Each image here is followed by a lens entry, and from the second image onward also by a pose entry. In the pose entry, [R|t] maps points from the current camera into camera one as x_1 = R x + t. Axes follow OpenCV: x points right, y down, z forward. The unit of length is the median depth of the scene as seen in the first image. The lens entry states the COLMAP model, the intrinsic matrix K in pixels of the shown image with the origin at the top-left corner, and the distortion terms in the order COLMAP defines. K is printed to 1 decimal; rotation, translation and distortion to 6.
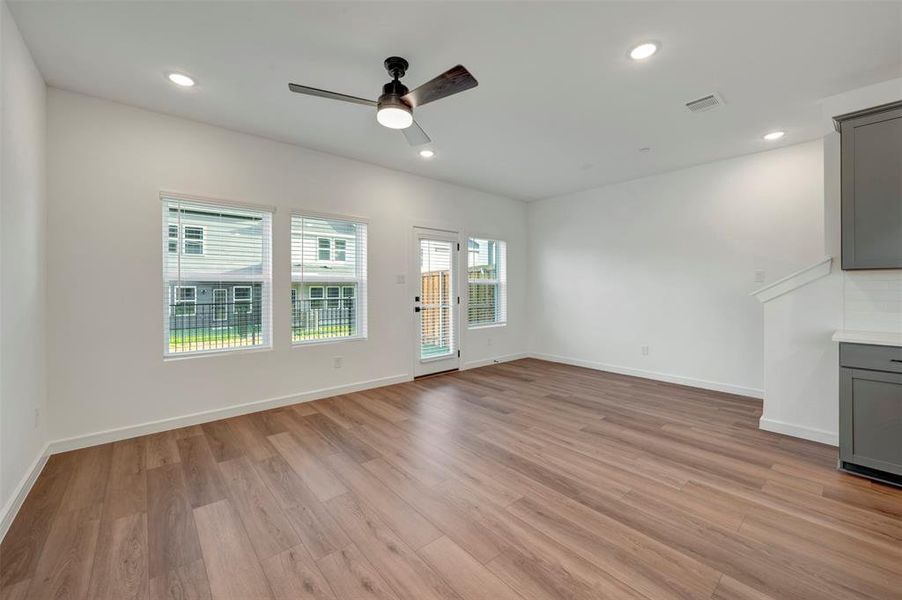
lens RADIAL K [[361.4, 0, 452.5], [0, 361.4, 288.9], [0, 0, 1]] dist [0.003509, -0.000004]
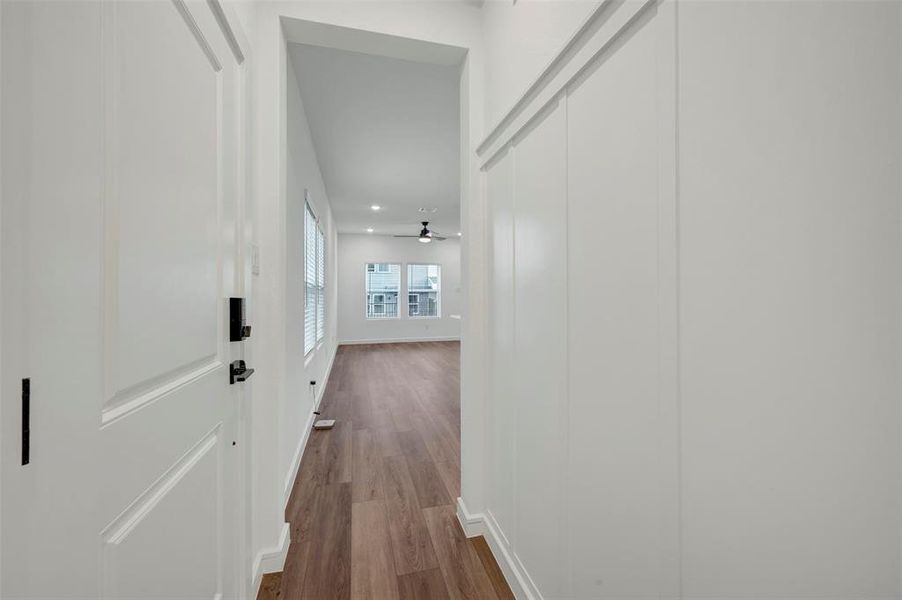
lens RADIAL K [[361.4, 0, 452.5], [0, 361.4, 288.9], [0, 0, 1]] dist [0.003509, -0.000004]
pose [[0.896953, -0.015101, -0.441867, 0.892795], [0.004868, 0.999693, -0.024285, 0.020396], [0.442098, 0.019631, 0.896752, -1.056967]]
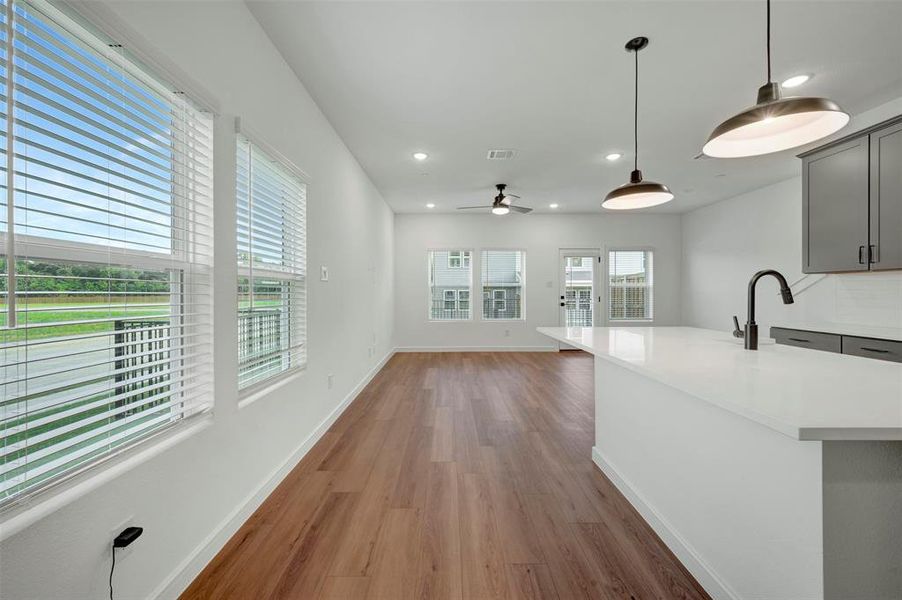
lens RADIAL K [[357.2, 0, 453.6], [0, 357.2, 292.6], [0, 0, 1]] dist [0.001370, 0.000115]
pose [[0.762086, 0.000137, -0.647476, 0.626817], [-0.001233, 0.999998, -0.001239, 0.012309], [0.647475, 0.001742, 0.762085, -0.502377]]
